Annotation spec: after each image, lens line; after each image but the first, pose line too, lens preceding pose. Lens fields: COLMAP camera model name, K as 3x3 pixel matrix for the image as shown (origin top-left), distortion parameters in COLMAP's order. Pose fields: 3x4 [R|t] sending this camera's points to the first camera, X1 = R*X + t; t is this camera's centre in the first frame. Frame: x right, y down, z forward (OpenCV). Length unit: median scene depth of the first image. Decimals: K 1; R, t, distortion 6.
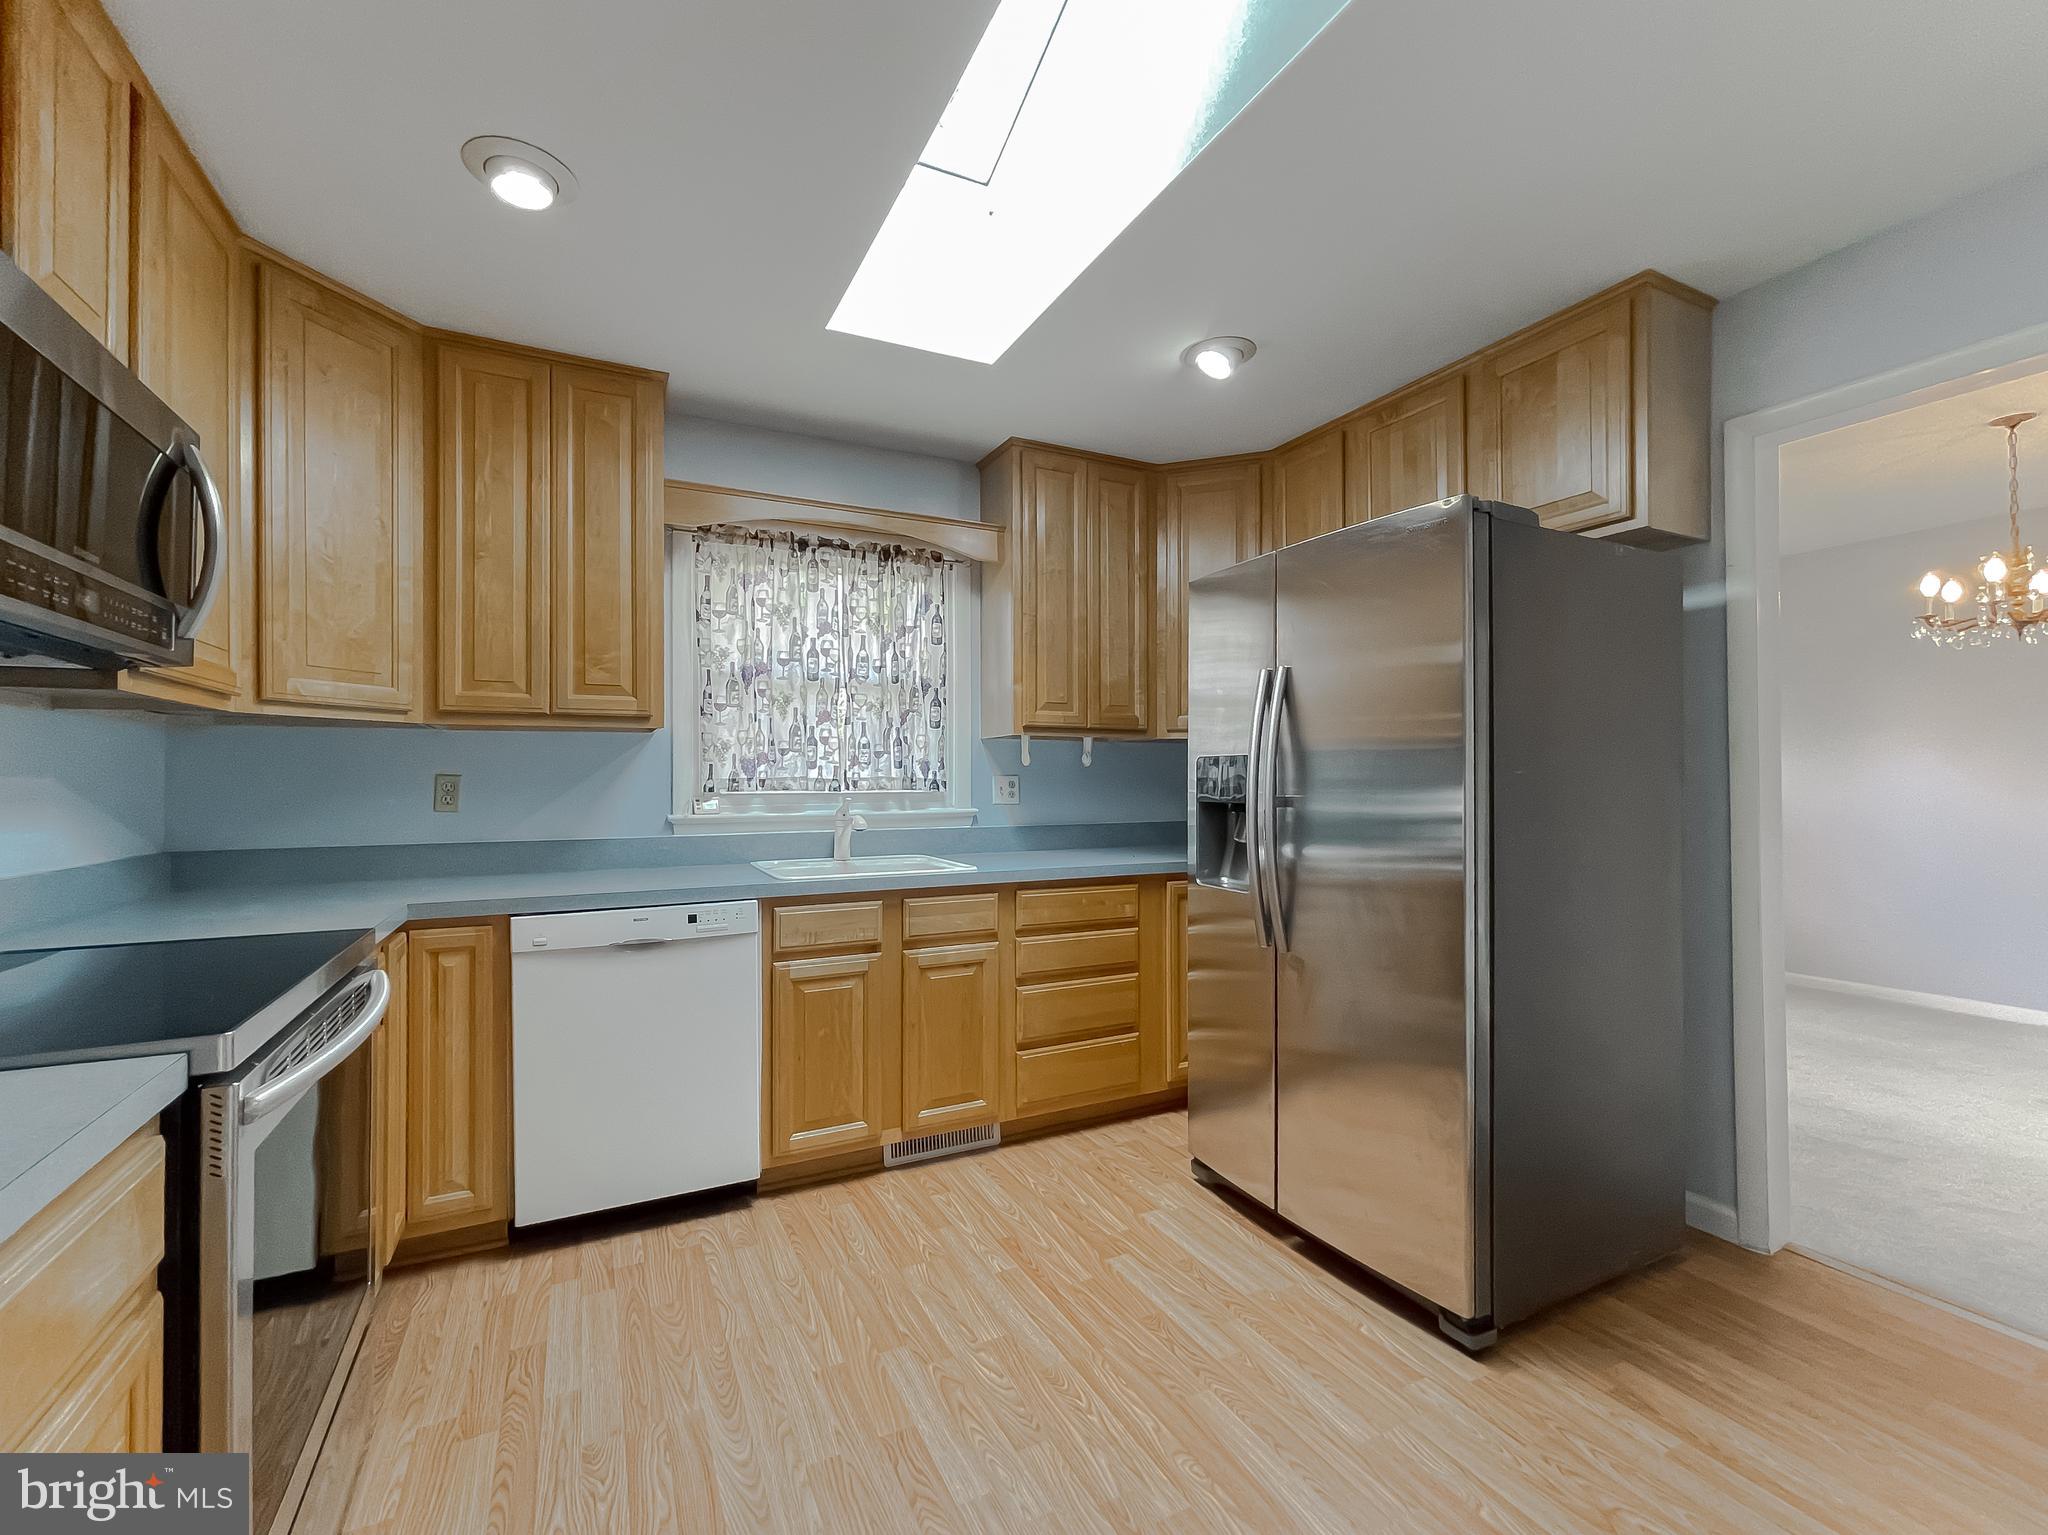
lens RADIAL K [[883.6, 0, 1027.7], [0, 883.6, 768.8], [0, 0, 1]] dist [0.011812, -0.000406]
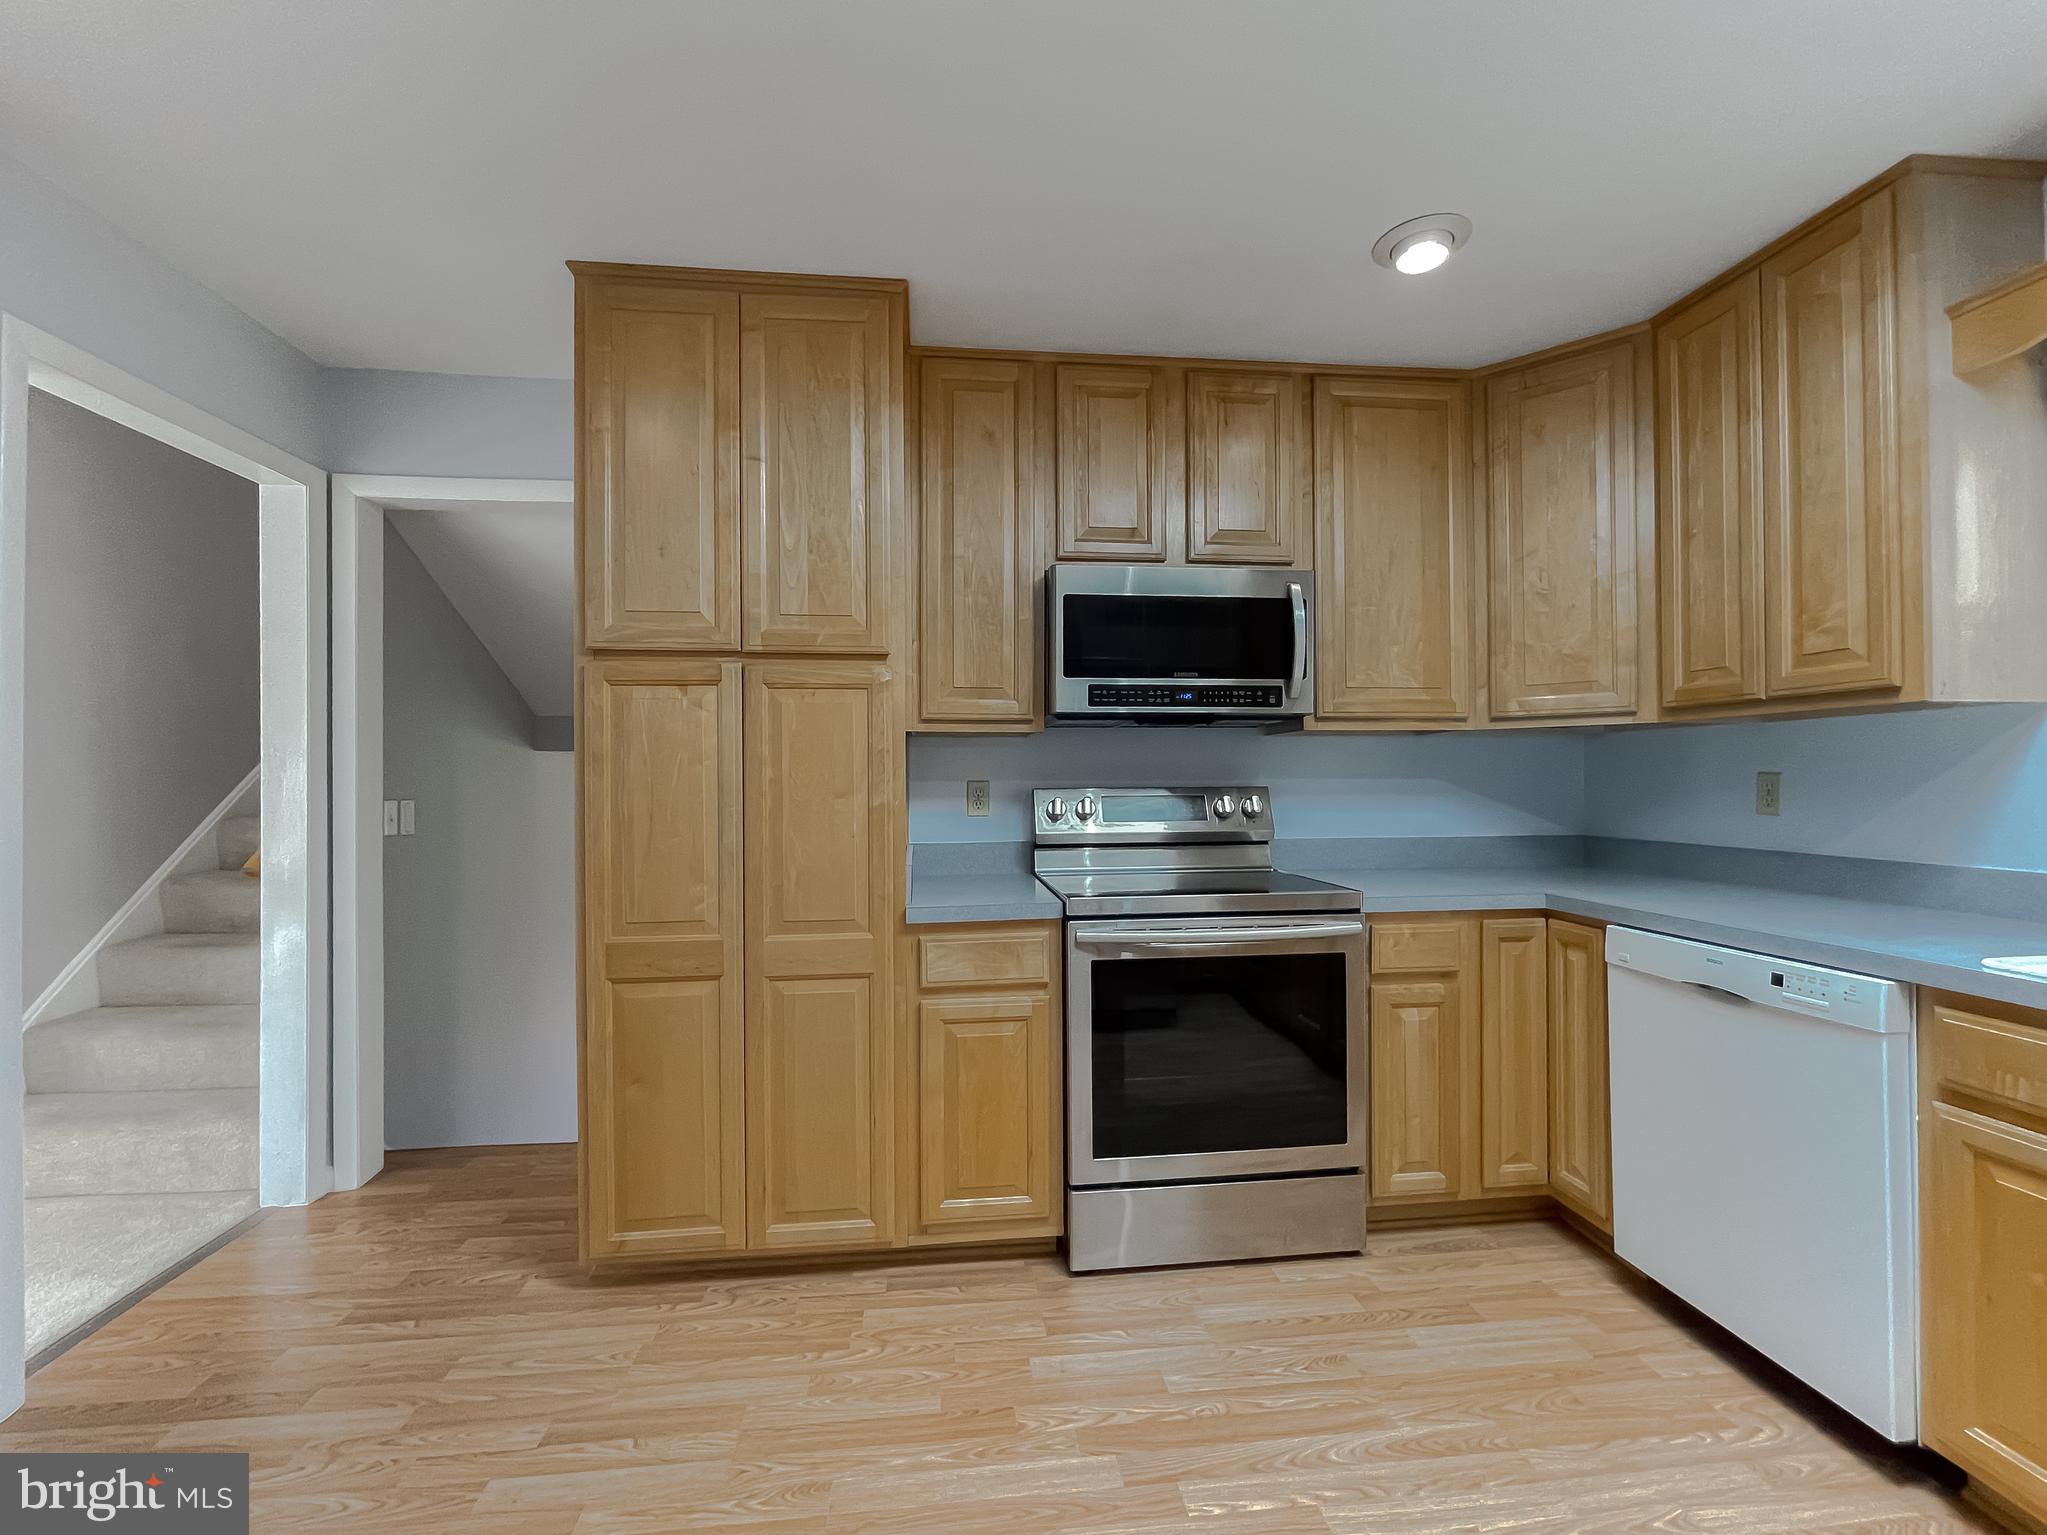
lens RADIAL K [[883.2, 0, 1023.6], [0, 883.2, 774.1], [0, 0, 1]] dist [0.011812, -0.000406]
pose [[-0.358851, -0.000539, -0.933395, 0.506910], [0.017656, 0.999817, -0.007365, 0.001152], [0.933228, -0.019123, -0.358776, 0.714771]]
